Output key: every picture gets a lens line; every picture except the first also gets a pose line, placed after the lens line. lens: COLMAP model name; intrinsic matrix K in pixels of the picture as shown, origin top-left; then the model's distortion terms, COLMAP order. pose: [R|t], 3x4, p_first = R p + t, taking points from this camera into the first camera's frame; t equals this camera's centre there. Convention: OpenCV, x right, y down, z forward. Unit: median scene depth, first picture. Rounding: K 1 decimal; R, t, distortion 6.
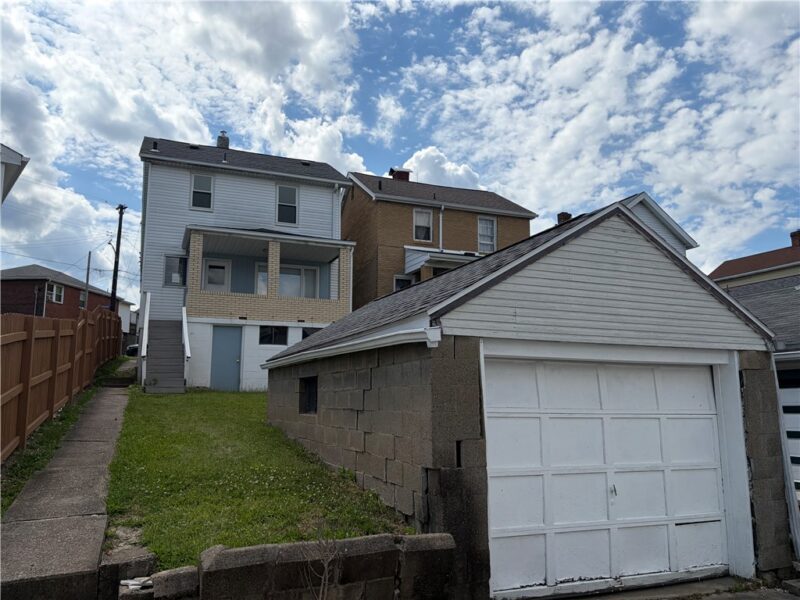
lens RADIAL K [[608.5, 0, 395.4], [0, 608.5, 303.9], [0, 0, 1]] dist [0.044856, -0.004329]
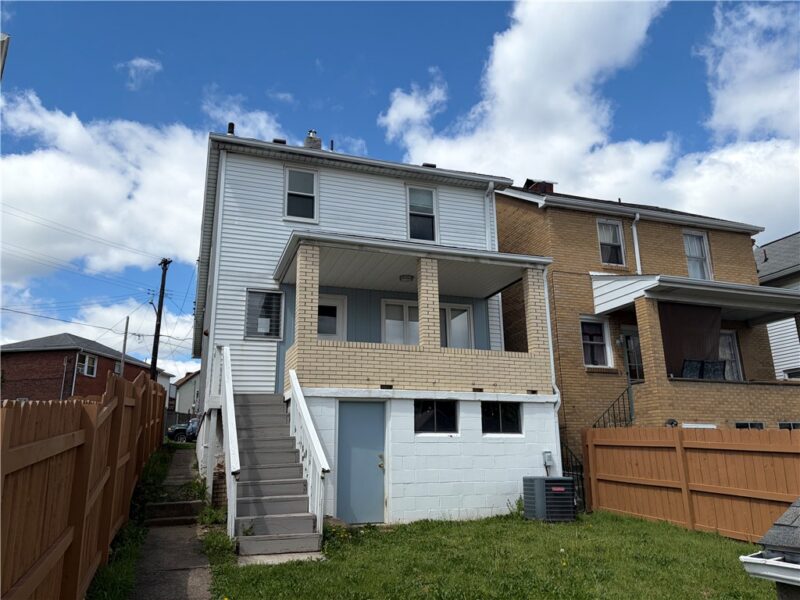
lens RADIAL K [[608.5, 0, 404.5], [0, 608.5, 297.4], [0, 0, 1]] dist [0.044856, -0.004329]
pose [[0.998978, -0.029738, -0.034024, -0.175461], [0.025492, 0.992560, -0.119060, 0.006808], [0.037312, 0.118071, 0.992304, 0.348290]]
